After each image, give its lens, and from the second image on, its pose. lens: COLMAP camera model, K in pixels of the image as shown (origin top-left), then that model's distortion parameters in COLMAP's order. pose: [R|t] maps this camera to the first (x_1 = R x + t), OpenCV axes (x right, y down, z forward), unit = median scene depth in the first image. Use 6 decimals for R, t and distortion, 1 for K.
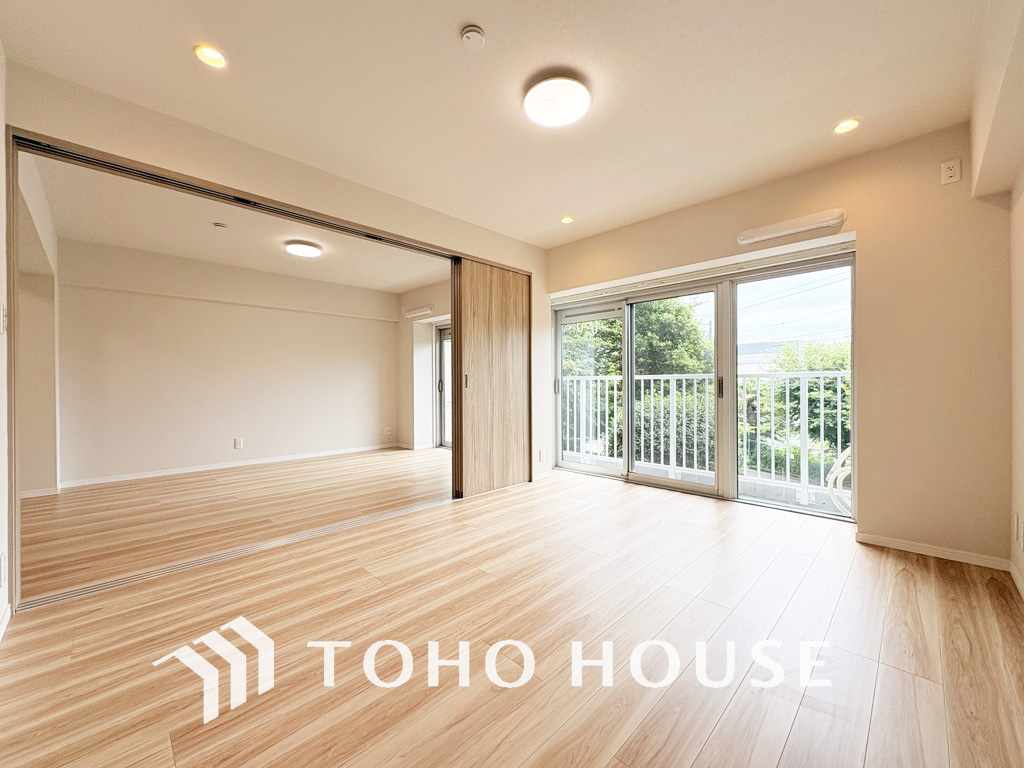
lens RADIAL K [[409.8, 0, 512.0], [0, 409.8, 384.0], [0, 0, 1]] dist [0.001533, 0.000715]
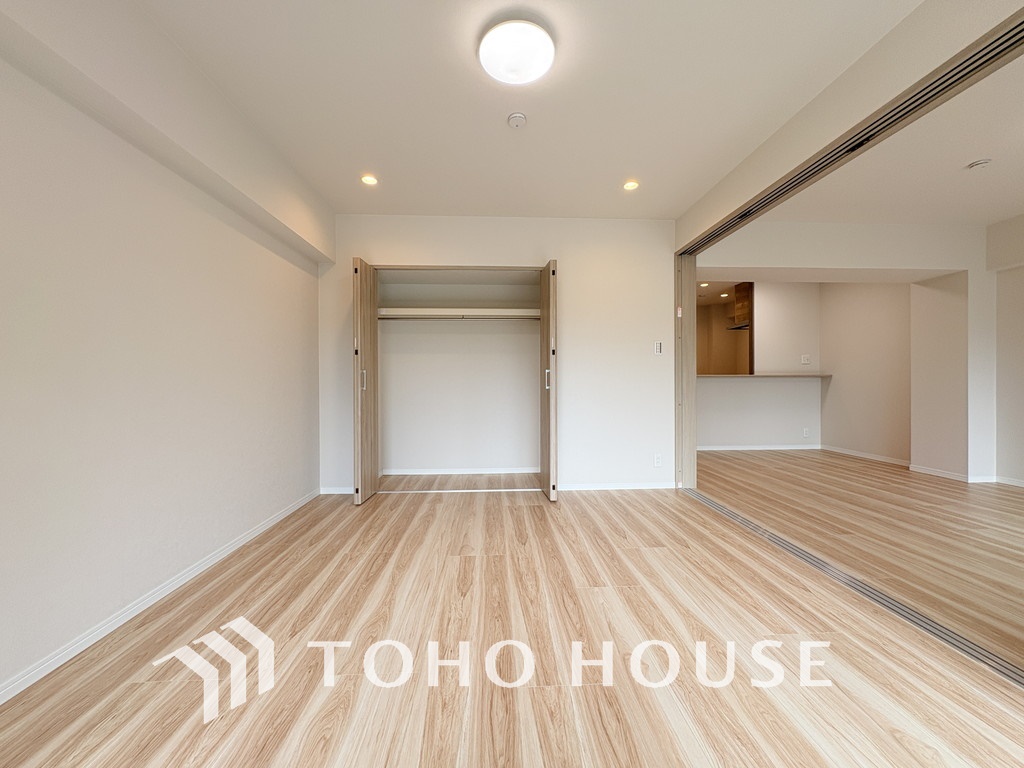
lens RADIAL K [[413.4, 0, 512.0], [0, 413.4, 384.0], [0, 0, 1]] dist [0.004795, -0.000663]
pose [[-0.670697, 0.014780, -0.741584, 0.624005], [0.007607, 0.999886, 0.013048, 0.000899], [0.741693, 0.003109, -0.670733, 1.260458]]
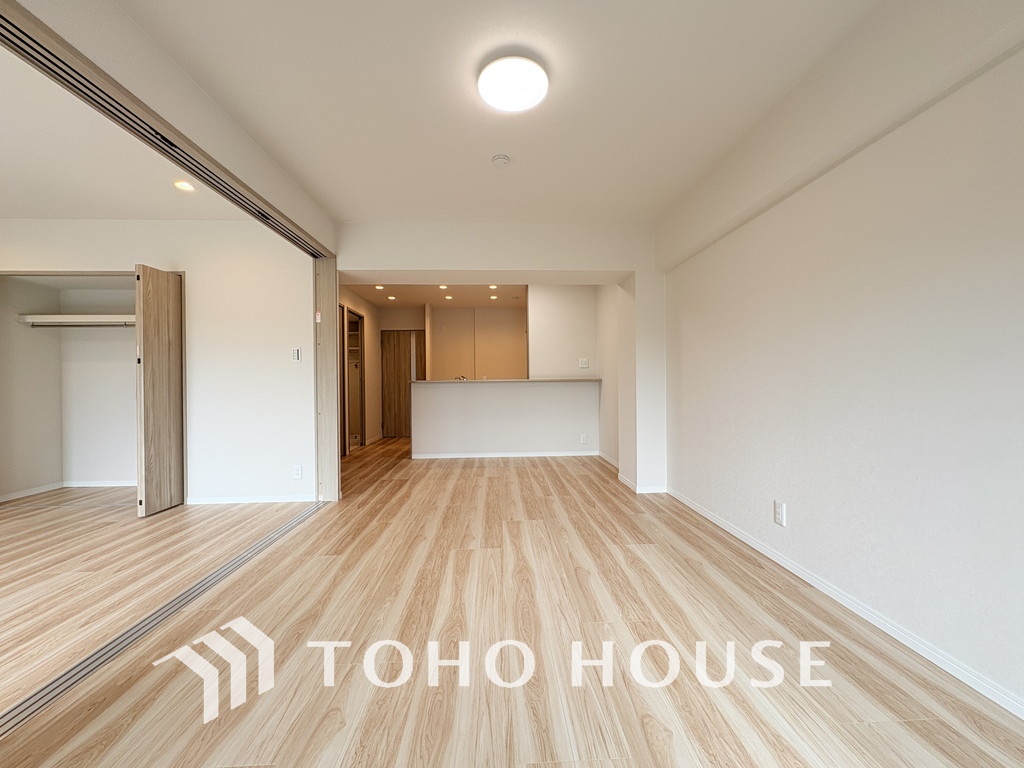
lens RADIAL K [[409.8, 0, 512.0], [0, 409.8, 384.0], [0, 0, 1]] dist [0.001533, 0.000715]
pose [[-0.680125, 0.015938, -0.732923, -0.291681], [0.014582, 0.999860, 0.008211, -0.005294], [0.732951, -0.005102, -0.680262, 2.149845]]
